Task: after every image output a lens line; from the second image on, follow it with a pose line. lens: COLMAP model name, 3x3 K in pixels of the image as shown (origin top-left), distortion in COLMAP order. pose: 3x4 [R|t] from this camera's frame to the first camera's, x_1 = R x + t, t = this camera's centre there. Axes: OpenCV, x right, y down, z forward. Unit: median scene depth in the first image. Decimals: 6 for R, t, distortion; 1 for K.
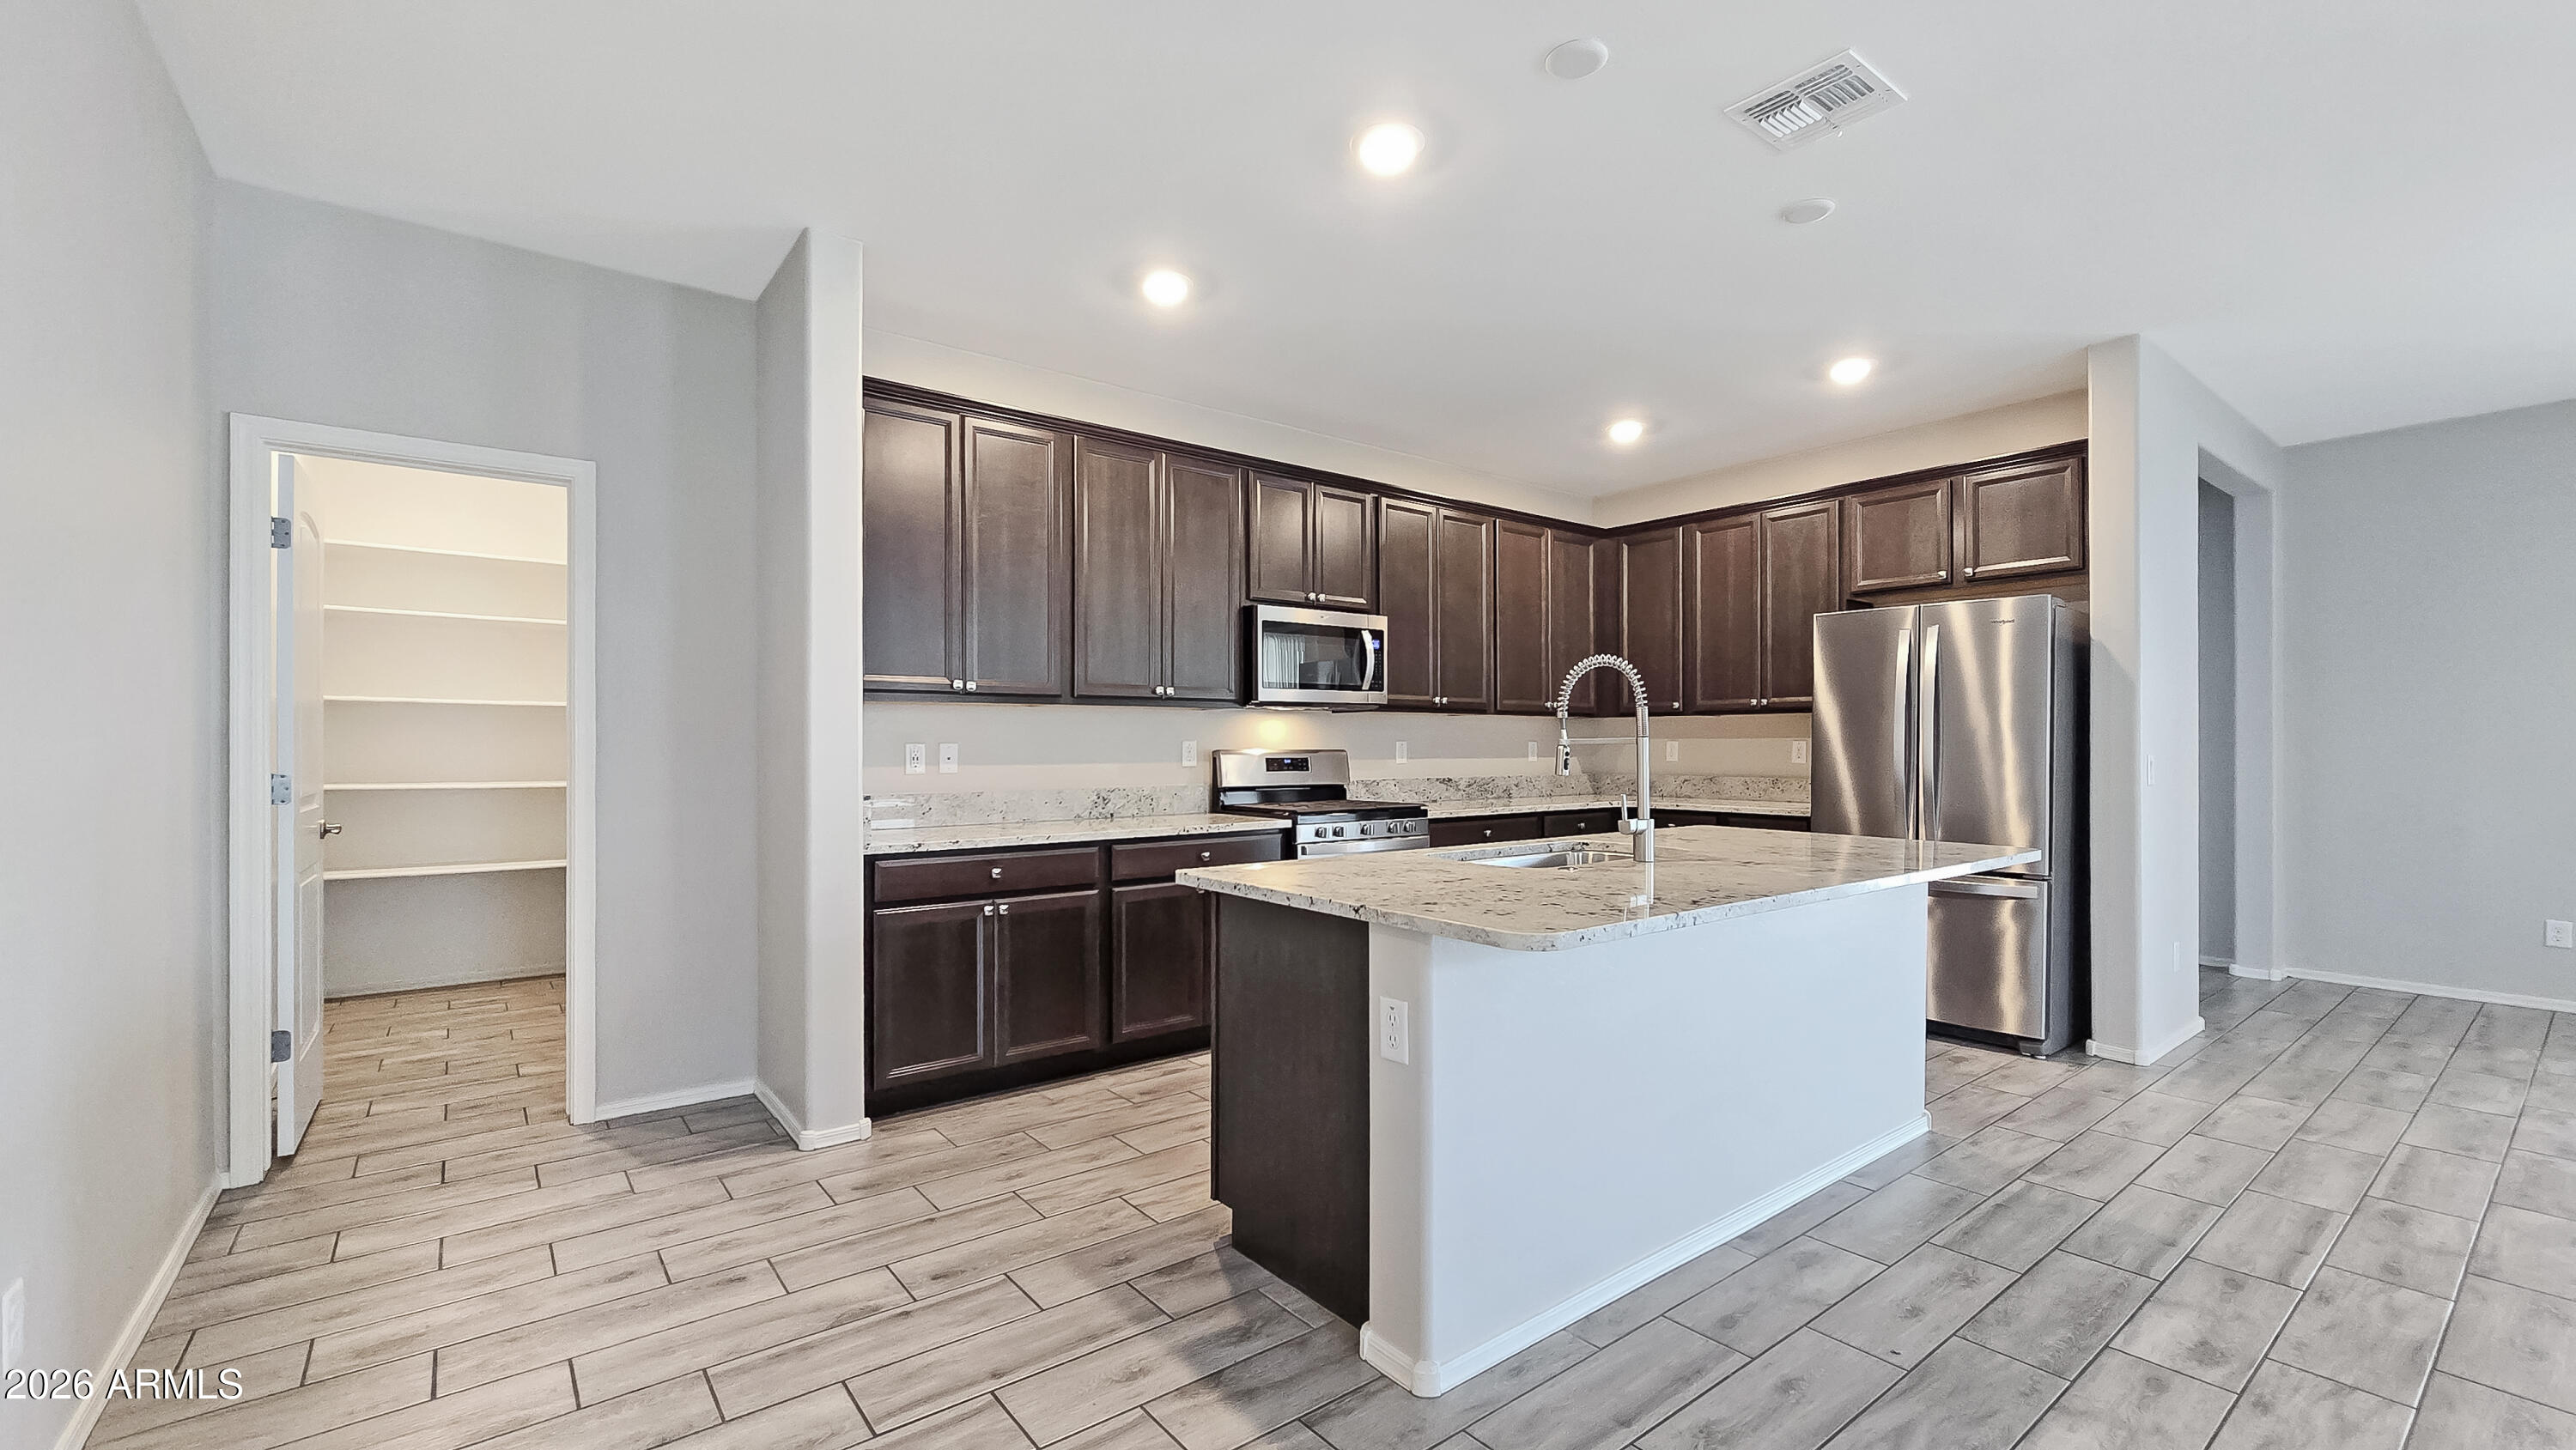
lens RADIAL K [[1070.8, 0, 1307.2], [0, 1070.8, 728.6], [0, 0, 1]] dist [-0.000816, 0.000965]
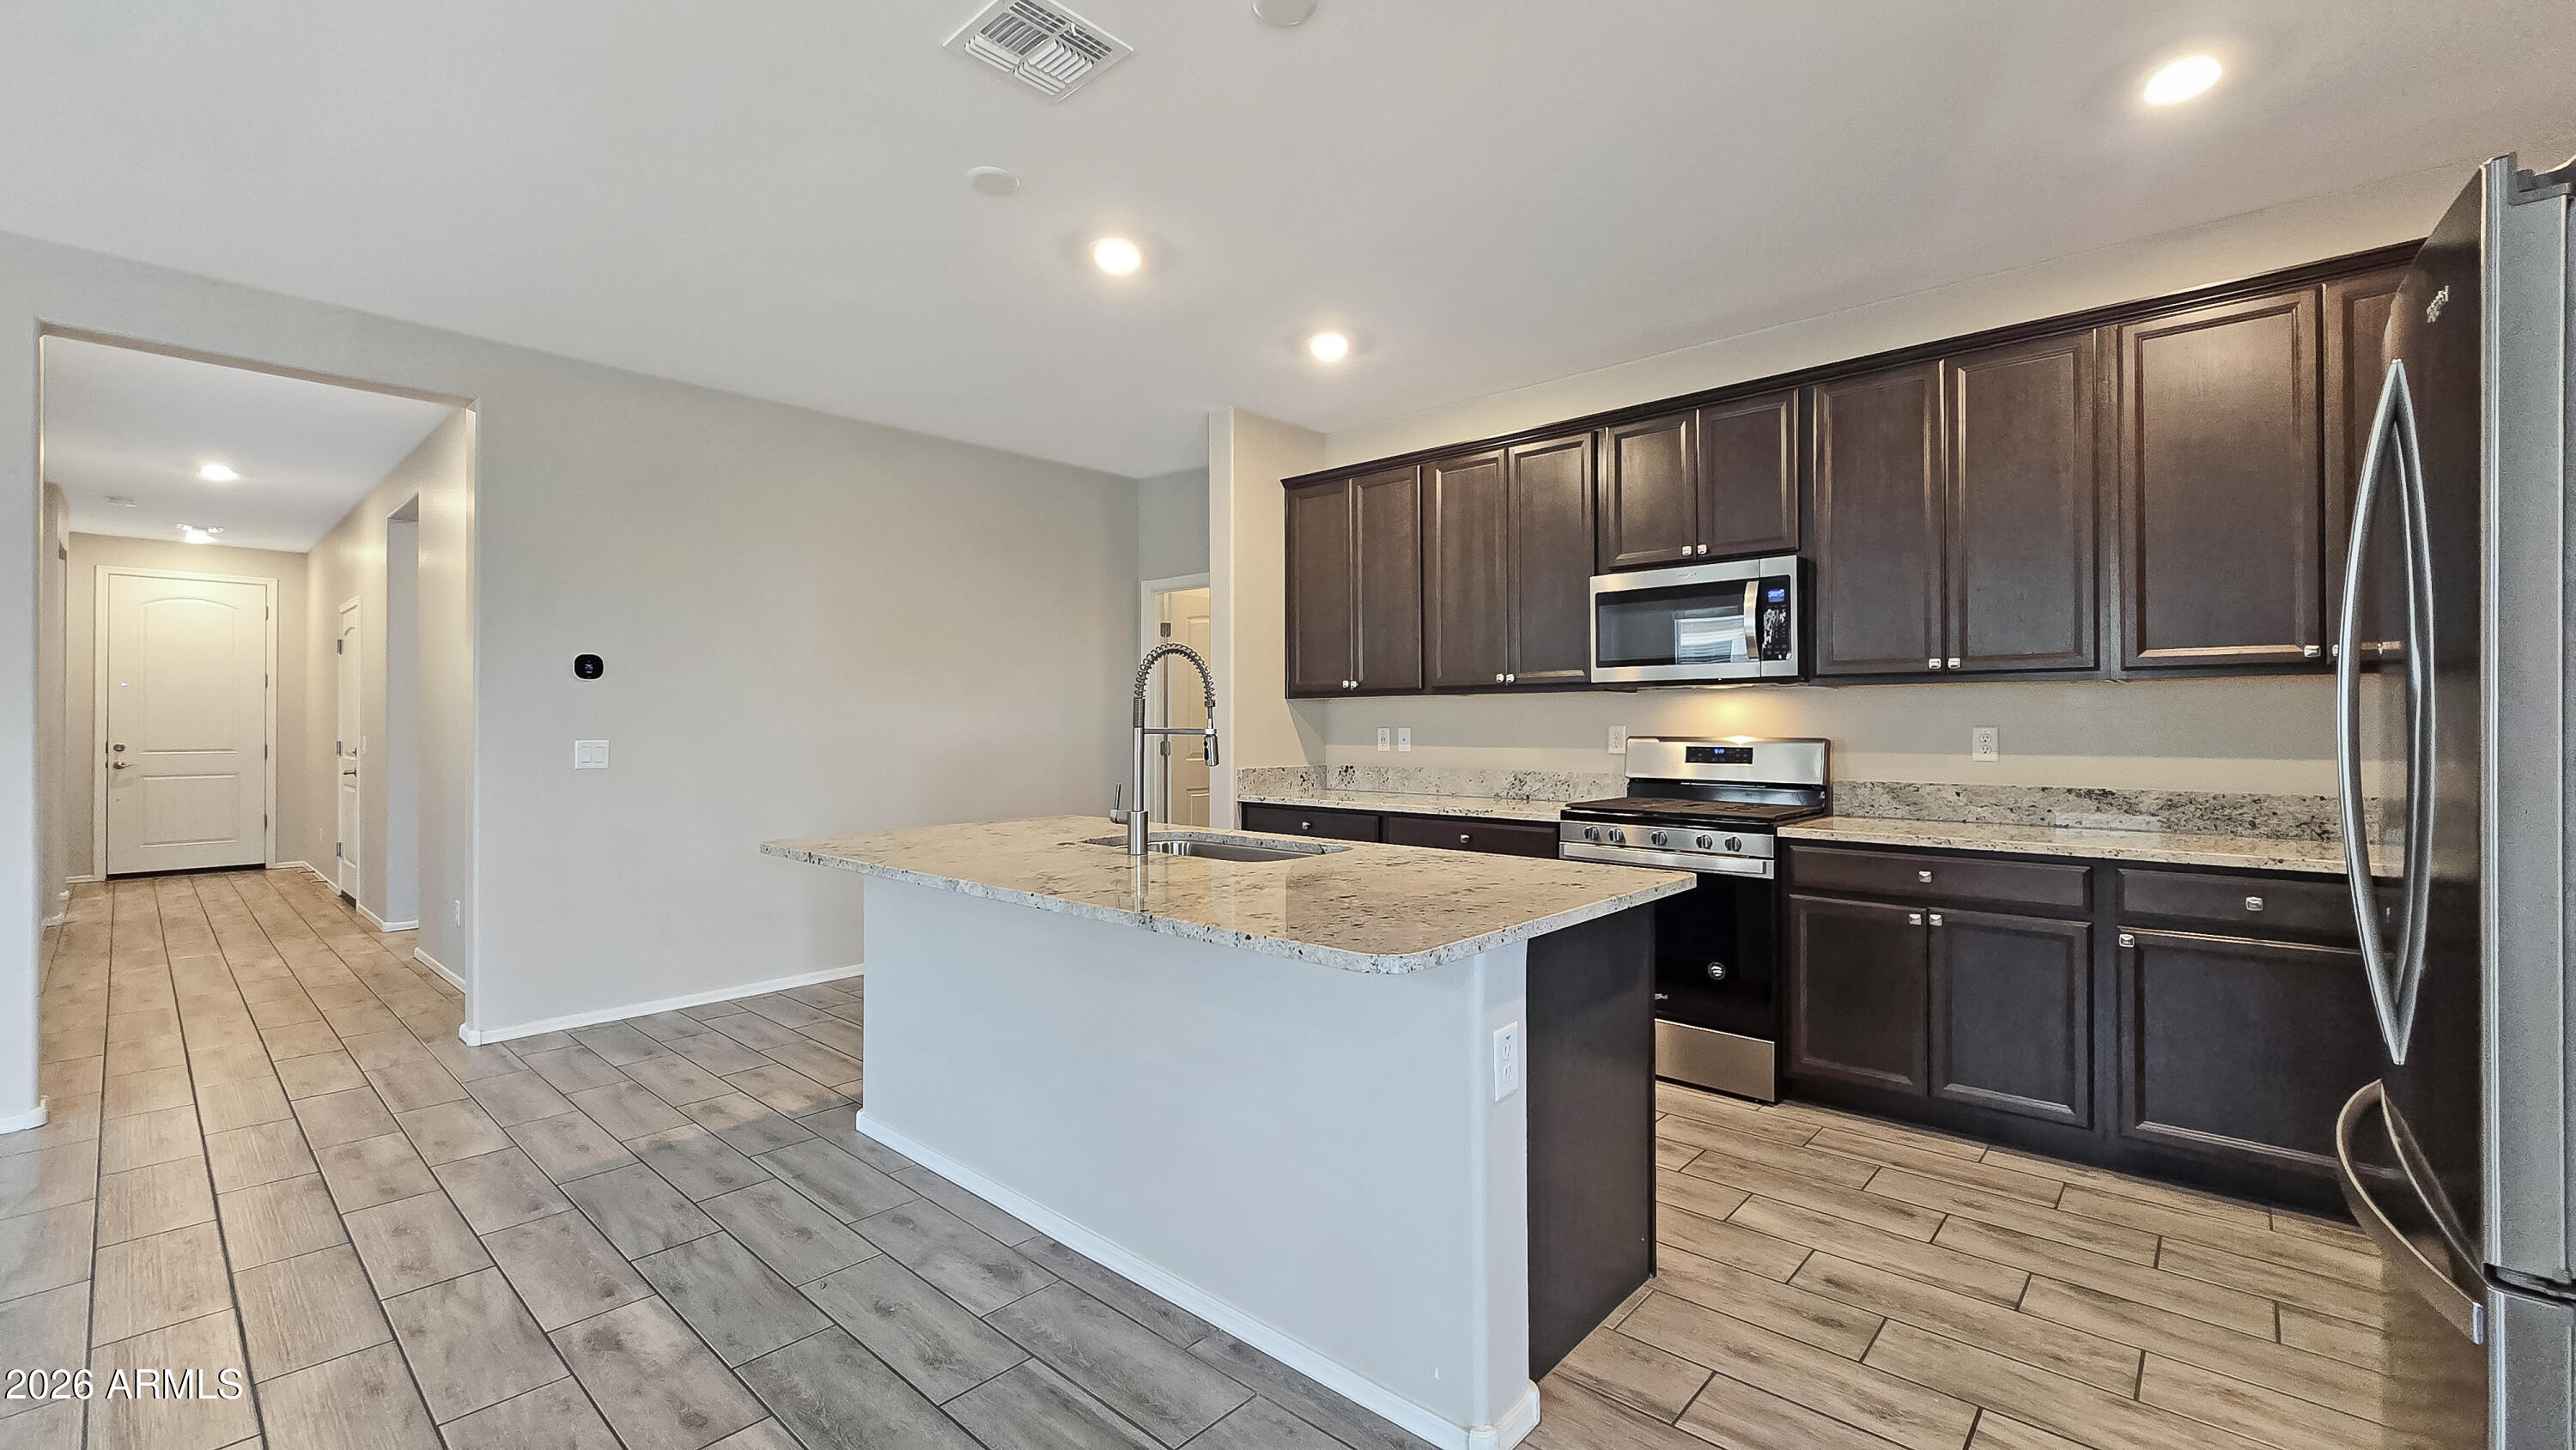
lens RADIAL K [[1070.8, 0, 1306.9], [0, 1070.8, 707.2], [0, 0, 1]] dist [-0.000816, 0.000965]
pose [[0.164821, -0.015257, -0.986205, 0.885575], [0.013831, 0.999818, -0.013156, 0.004132], [0.986226, -0.011472, 0.165002, 0.674511]]
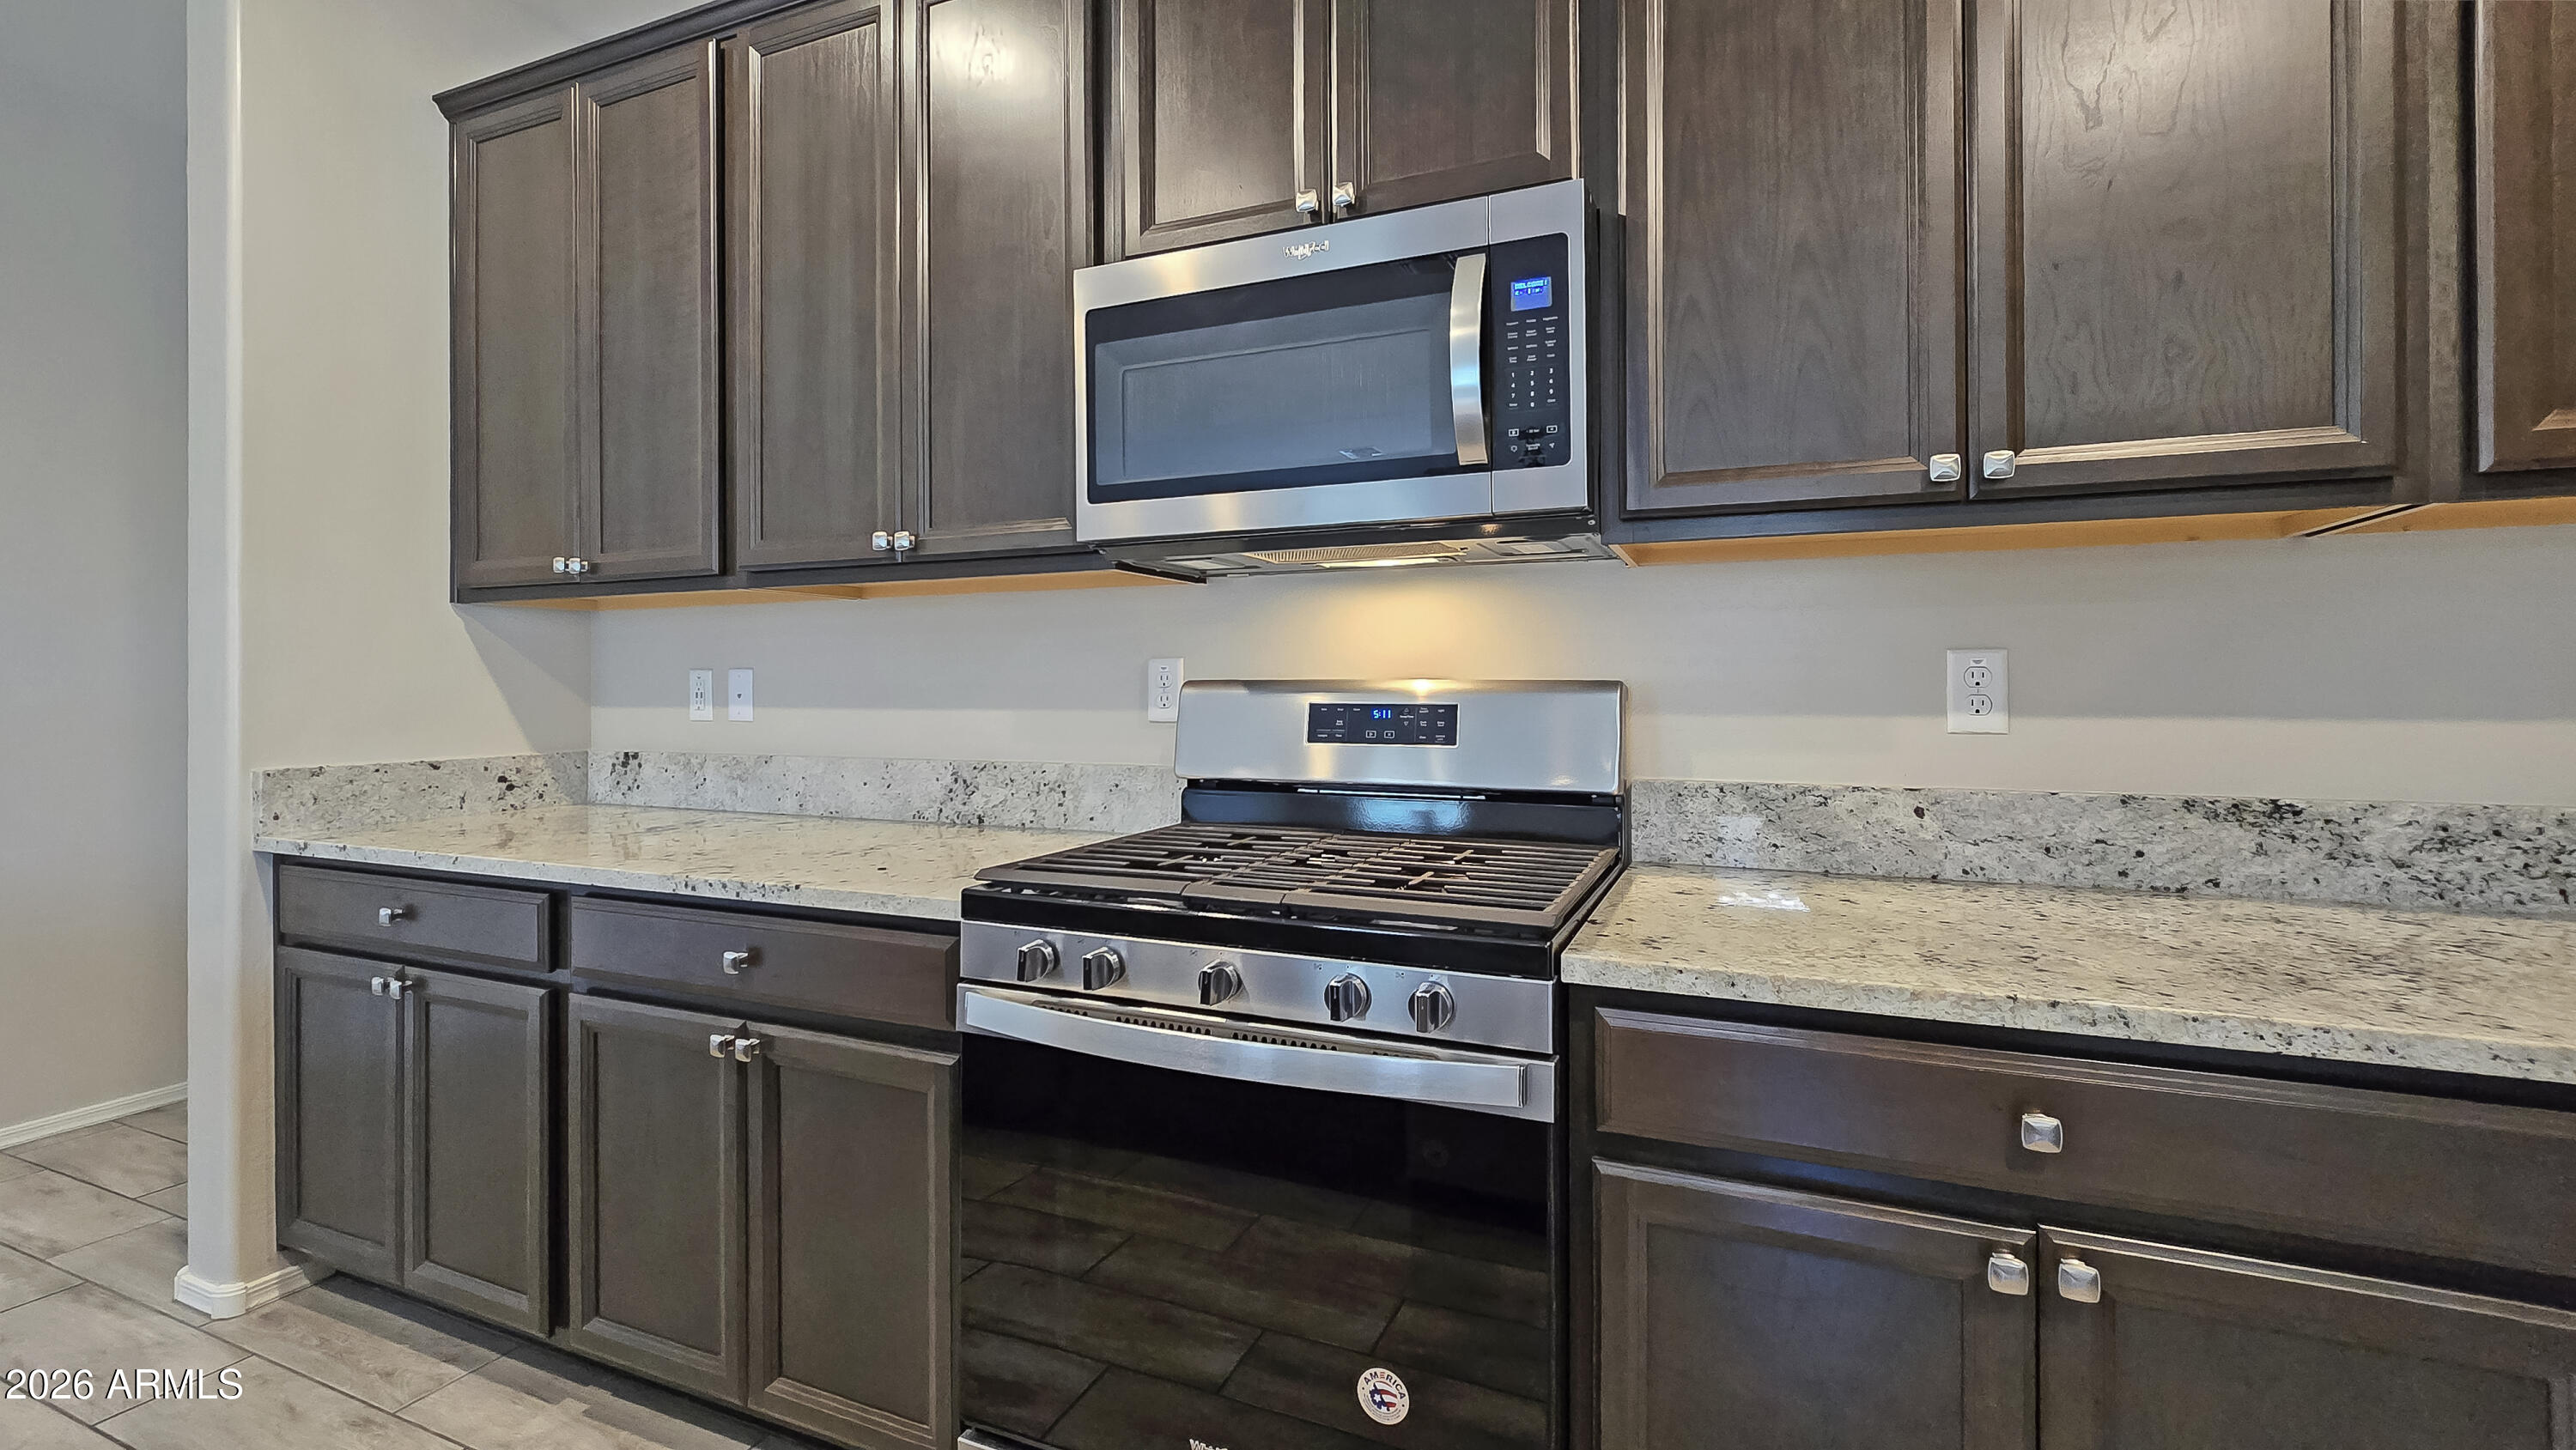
lens RADIAL K [[1070.8, 0, 1332.9], [0, 1070.8, 680.9], [0, 0, 1]] dist [-0.000816, 0.000965]
pose [[0.488838, -0.002375, -0.872371, 0.333423], [0.015372, 0.999864, 0.005892, 0.020931], [0.872239, -0.016290, 0.488808, 0.989586]]
